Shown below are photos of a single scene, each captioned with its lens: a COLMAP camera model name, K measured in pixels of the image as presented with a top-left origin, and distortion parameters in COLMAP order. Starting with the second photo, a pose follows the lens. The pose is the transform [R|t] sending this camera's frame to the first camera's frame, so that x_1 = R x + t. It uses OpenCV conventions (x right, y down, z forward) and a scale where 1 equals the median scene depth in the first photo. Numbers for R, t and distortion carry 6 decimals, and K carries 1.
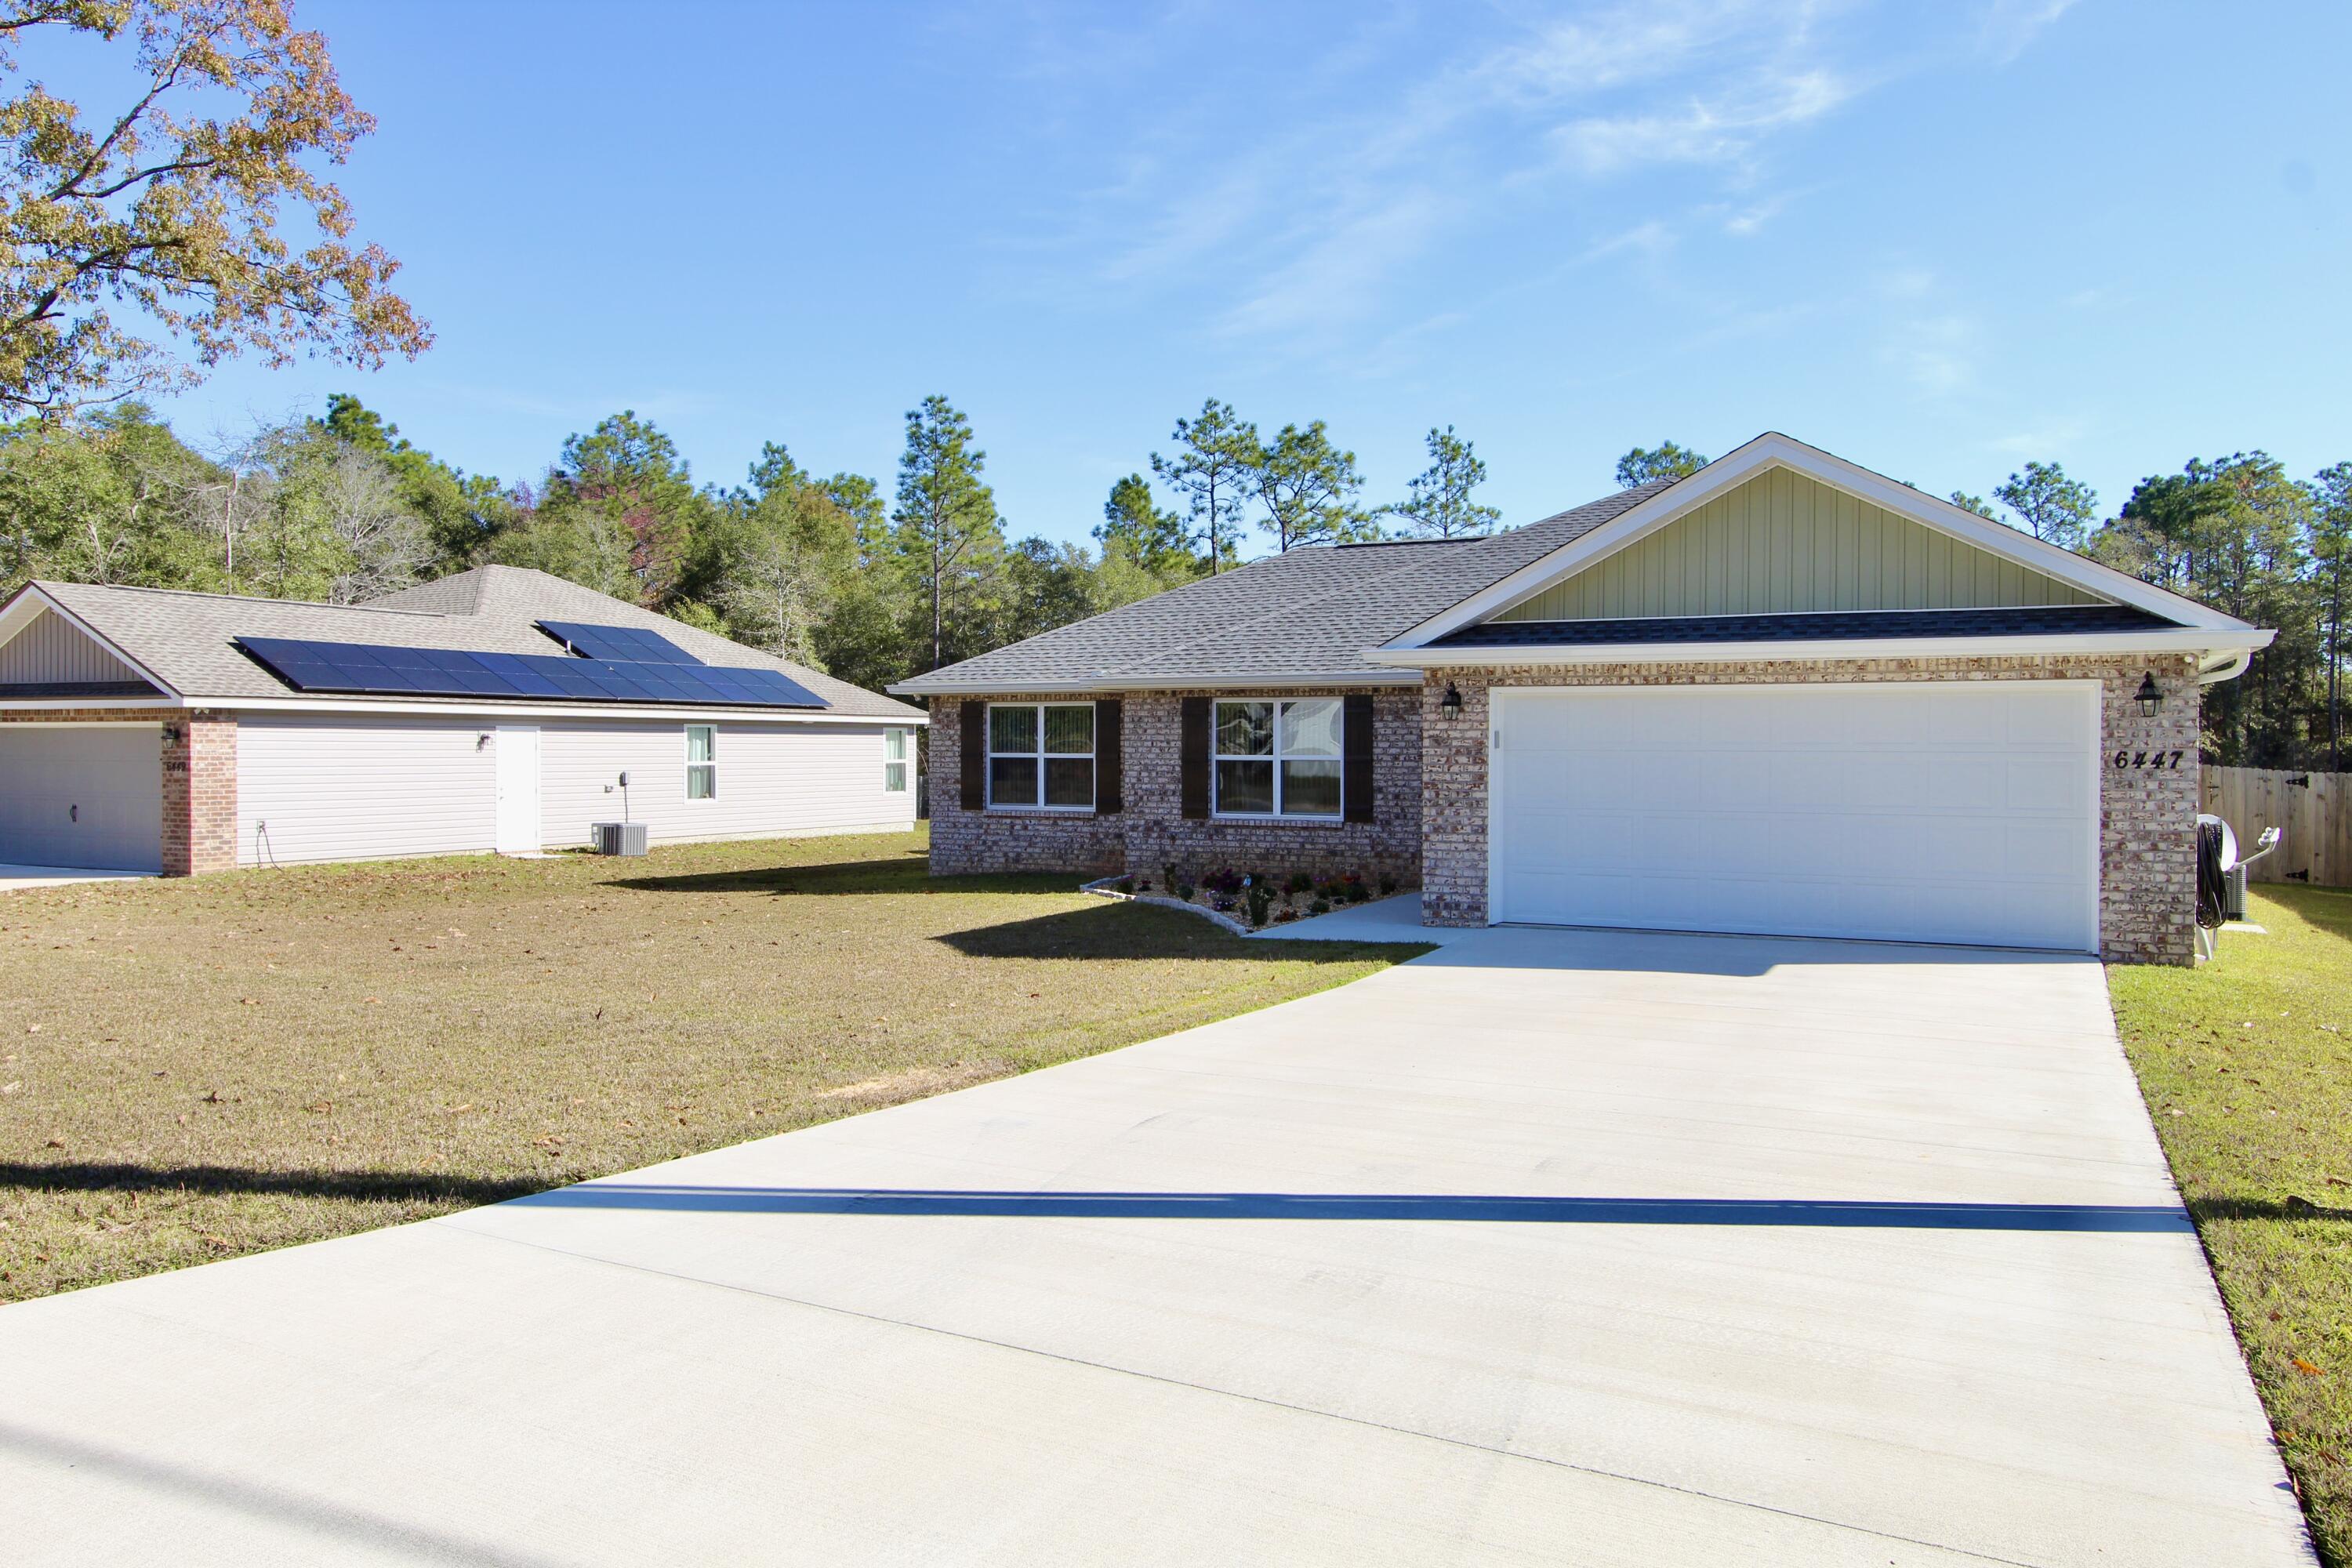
lens RADIAL K [[1706.4, 0, 1178.0], [0, 1706.4, 772.8], [0, 0, 1]] dist [-0.014336, 0.021827]
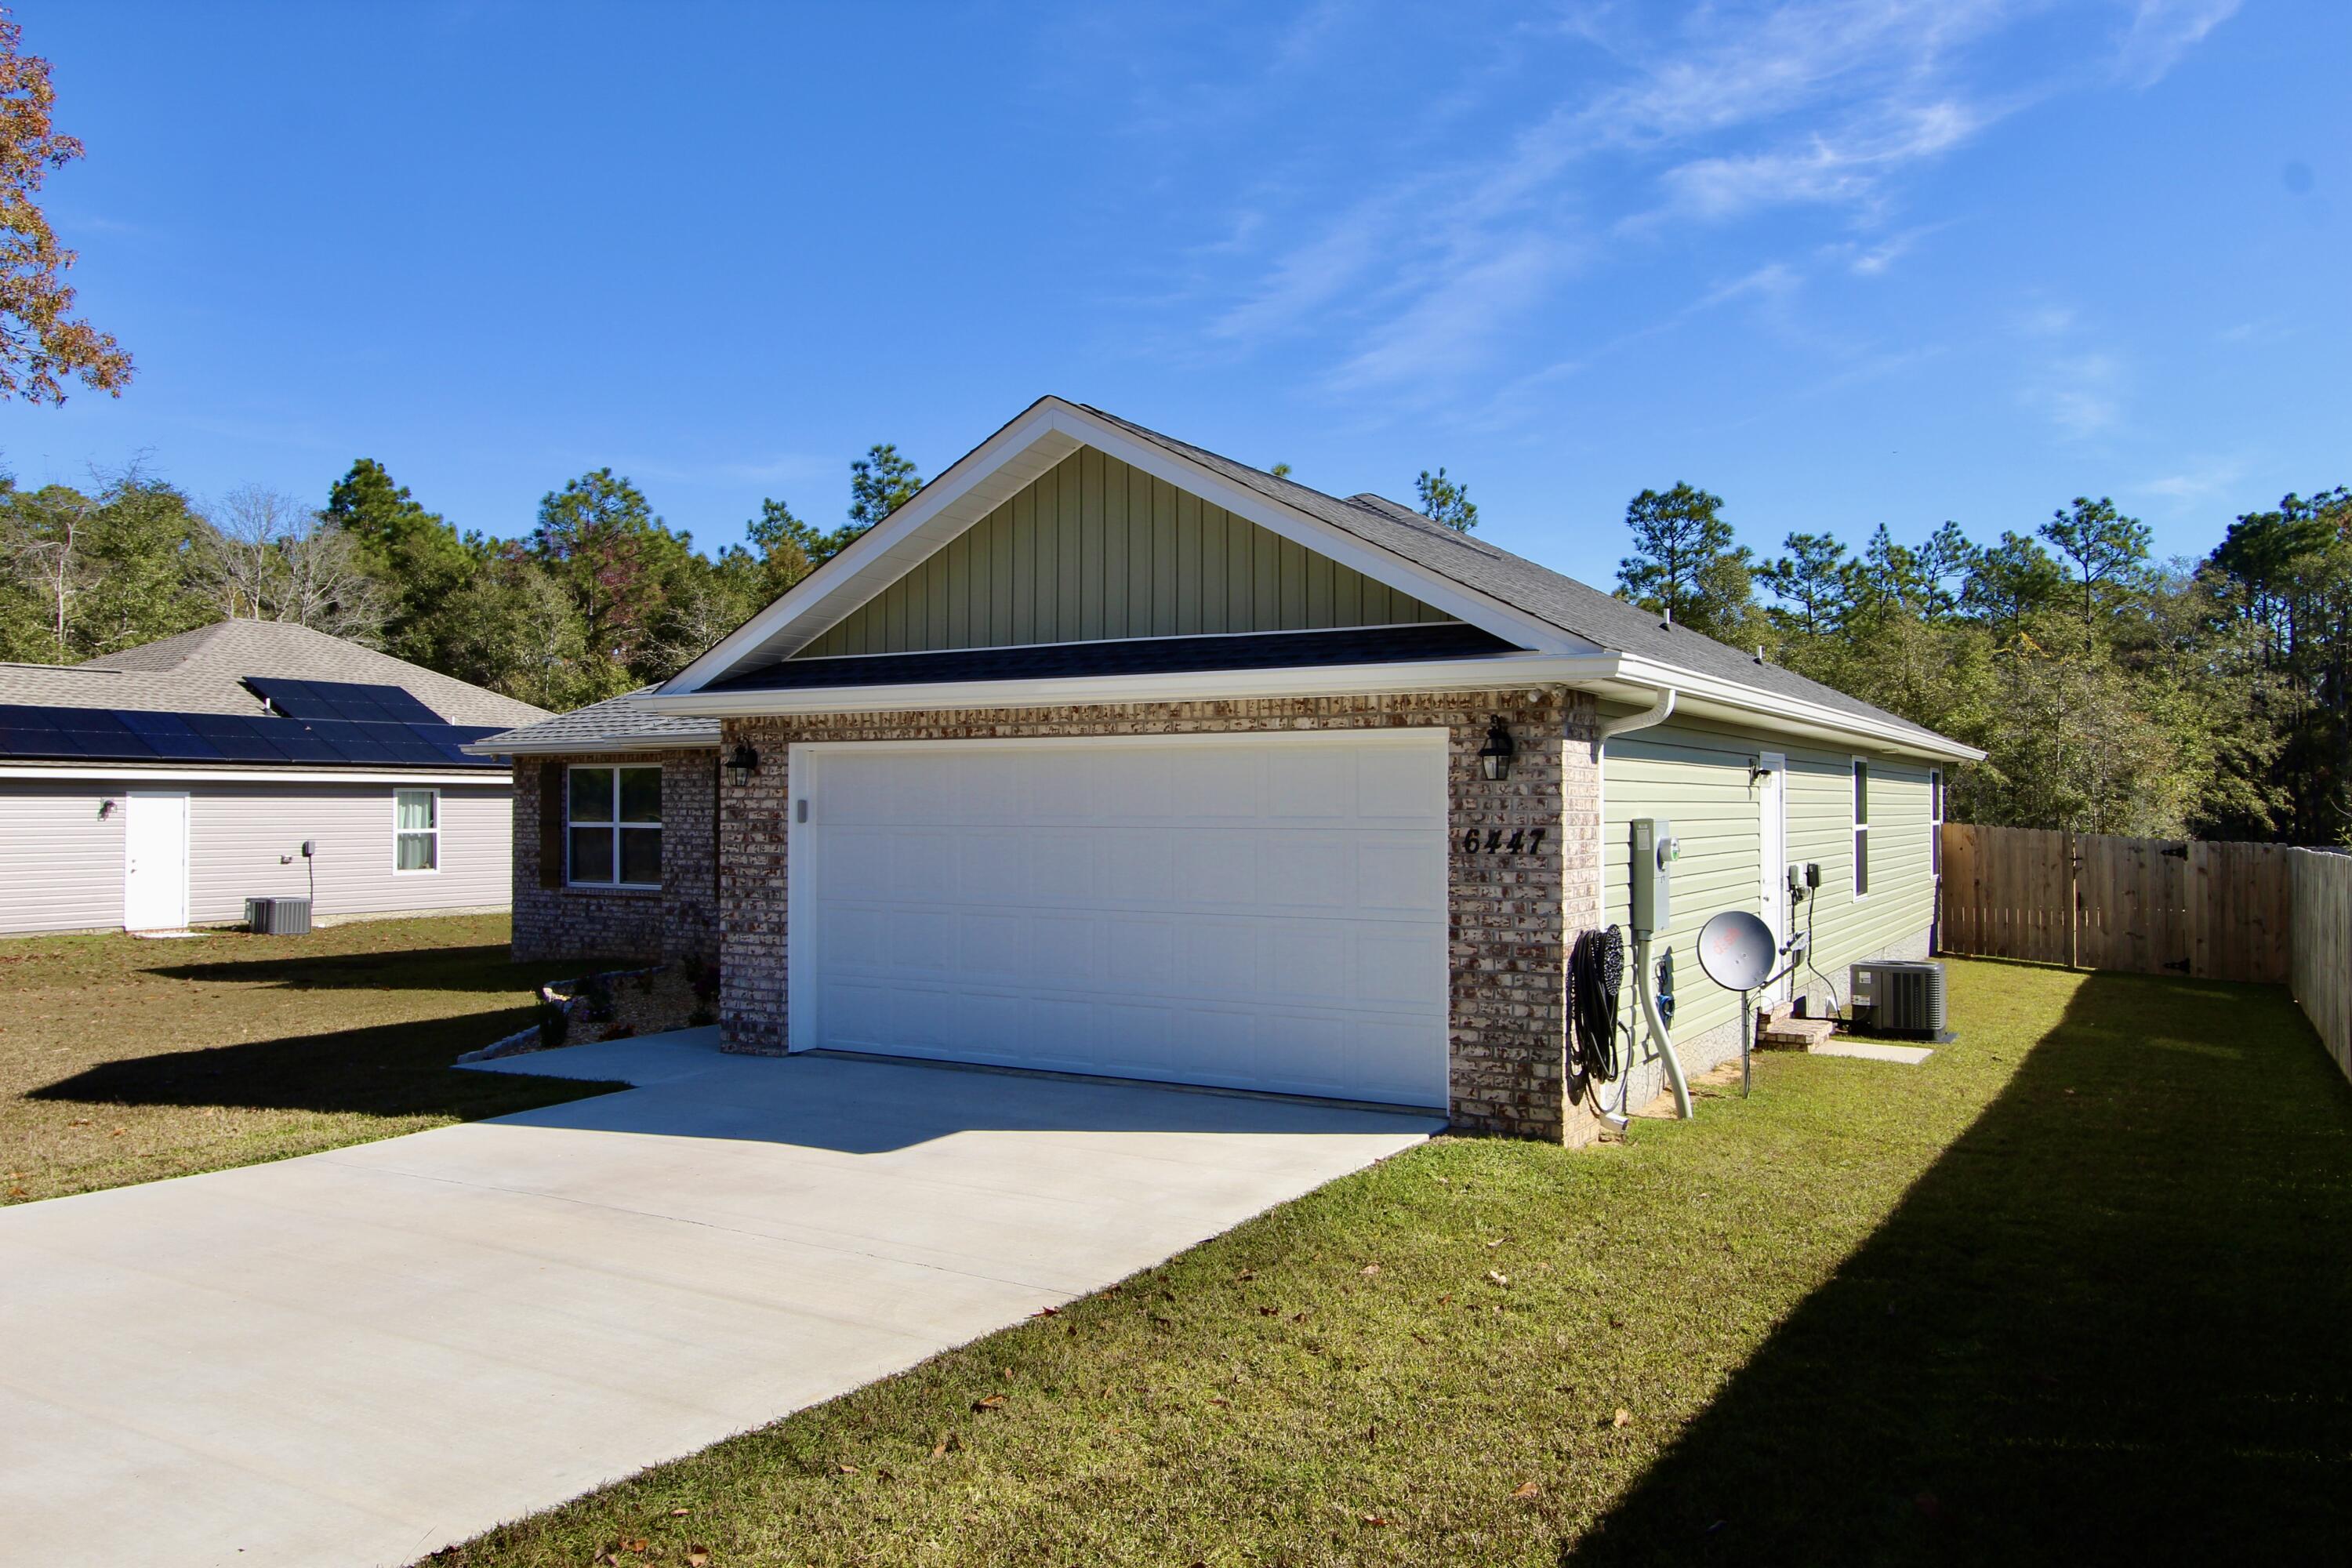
lens RADIAL K [[1706.4, 0, 1174.7], [0, 1706.4, 844.3], [0, 0, 1]] dist [-0.014336, 0.021827]
pose [[0.997269, -0.000109, -0.073856, 0.192132], [0.000603, 0.999978, 0.006677, -0.004500], [0.073853, -0.006703, 0.997247, 0.115287]]
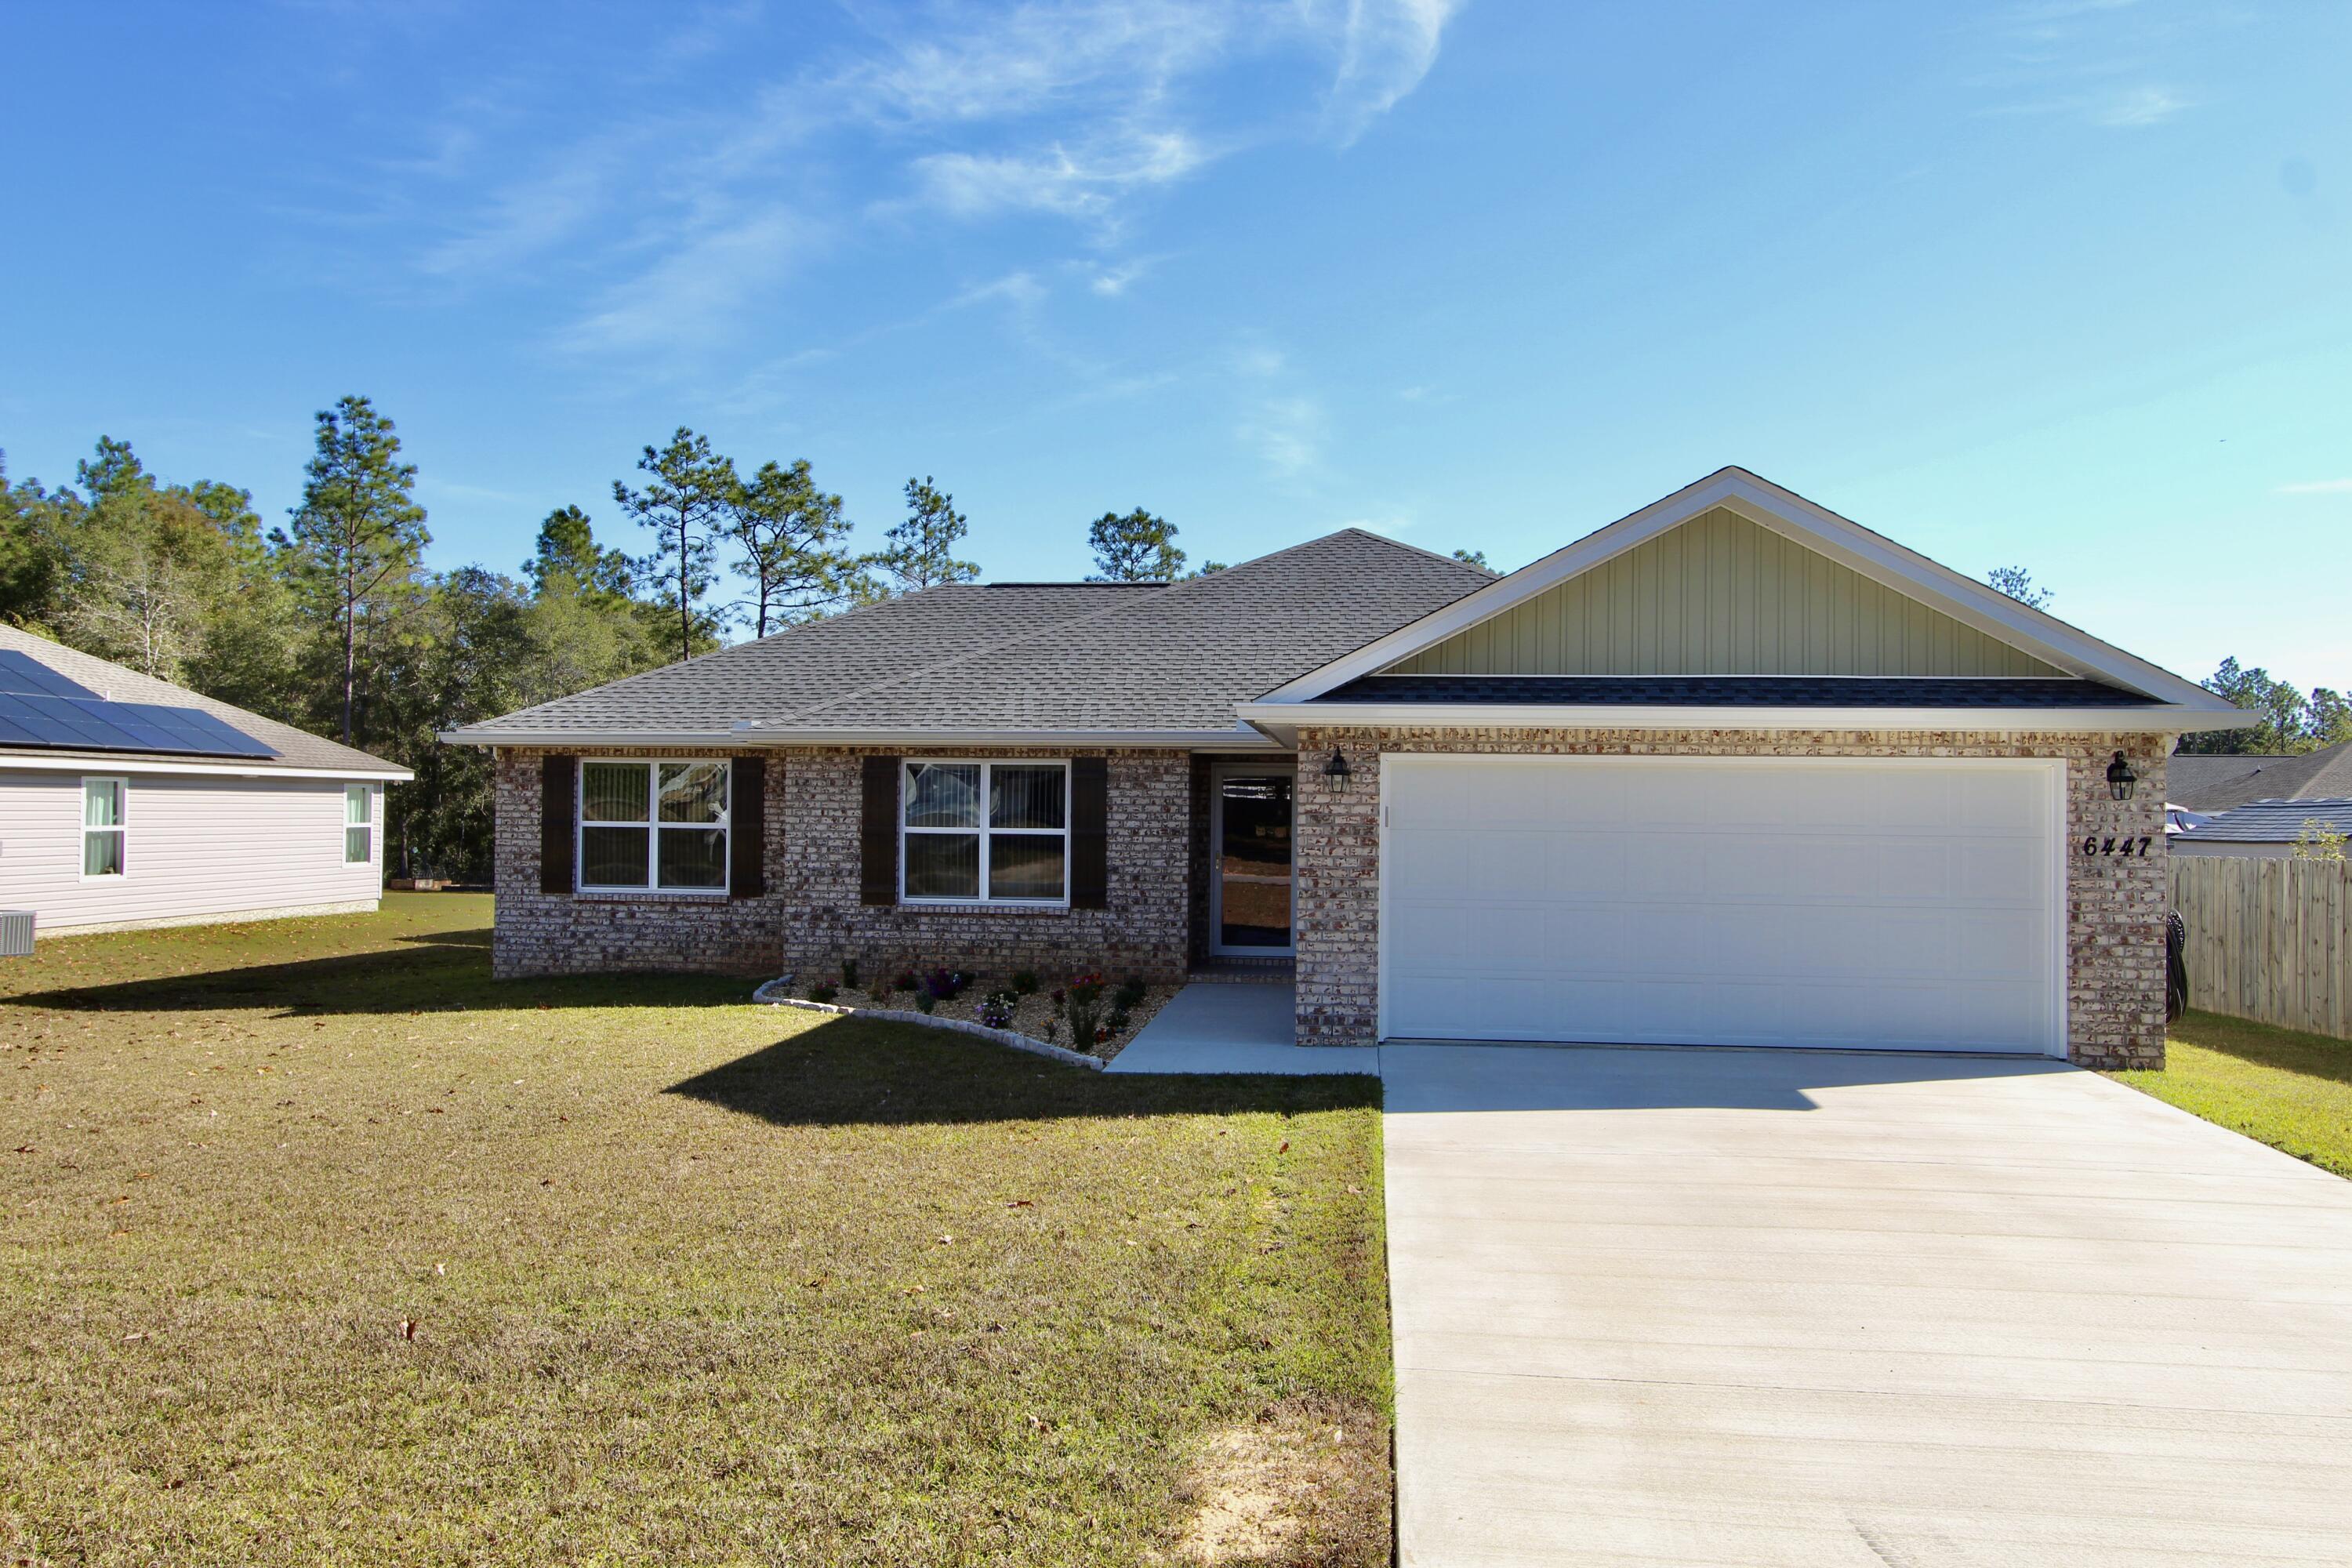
lens RADIAL K [[1706.4, 0, 1168.7], [0, 1706.4, 764.5], [0, 0, 1]] dist [-0.014336, 0.021827]
pose [[0.940282, 0.016707, 0.339985, -0.090695], [-0.003278, 0.999193, -0.040034, -0.005272], [-0.340380, 0.036529, 0.939578, 0.120303]]
